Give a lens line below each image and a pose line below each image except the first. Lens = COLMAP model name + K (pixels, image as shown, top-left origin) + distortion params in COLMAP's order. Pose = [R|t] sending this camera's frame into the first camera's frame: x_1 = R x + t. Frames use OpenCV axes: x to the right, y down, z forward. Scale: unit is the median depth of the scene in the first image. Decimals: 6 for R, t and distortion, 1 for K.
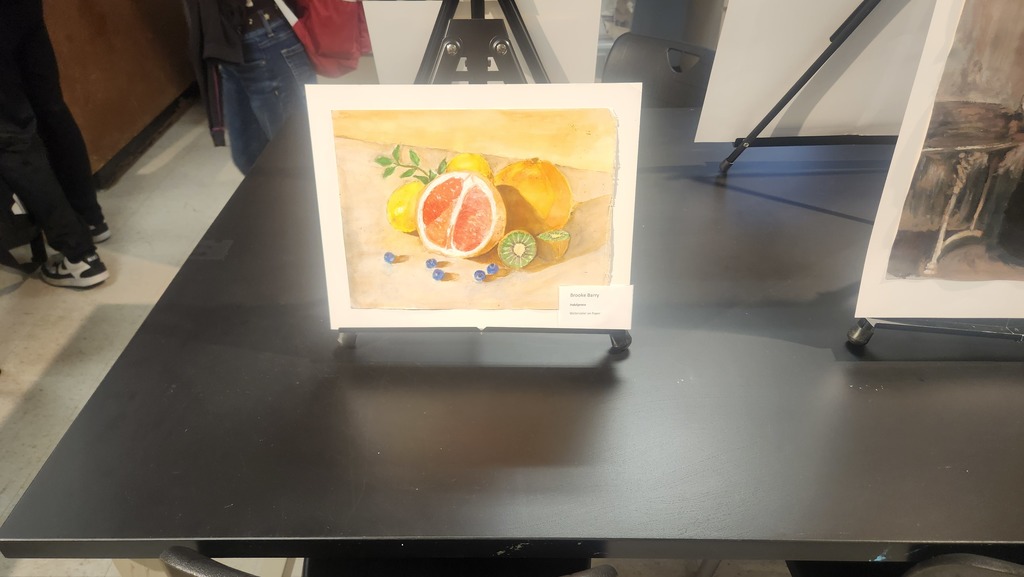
lens RADIAL K [[693.4, 0, 512.0], [0, 693.4, 288.5], [0, 0, 1]] dist [0.003300, -0.002930]
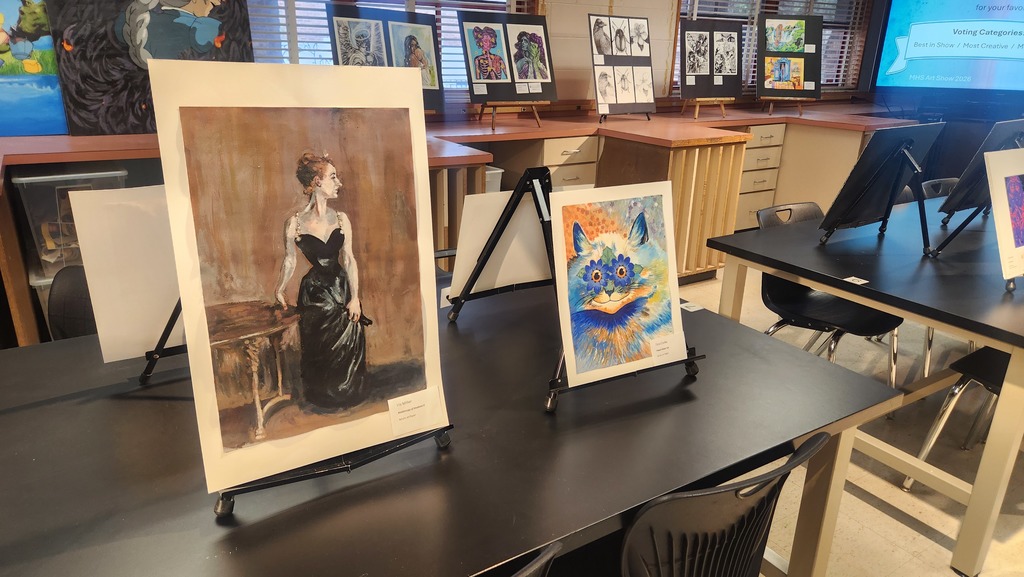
lens RADIAL K [[693.4, 0, 512.0], [0, 693.4, 288.5], [0, 0, 1]] dist [0.003300, -0.002930]
pose [[0.823680, -0.149901, 0.546883, 0.362728], [0.293469, 0.937913, -0.184921, 0.090959], [-0.485209, 0.312809, 0.816531, -0.294233]]
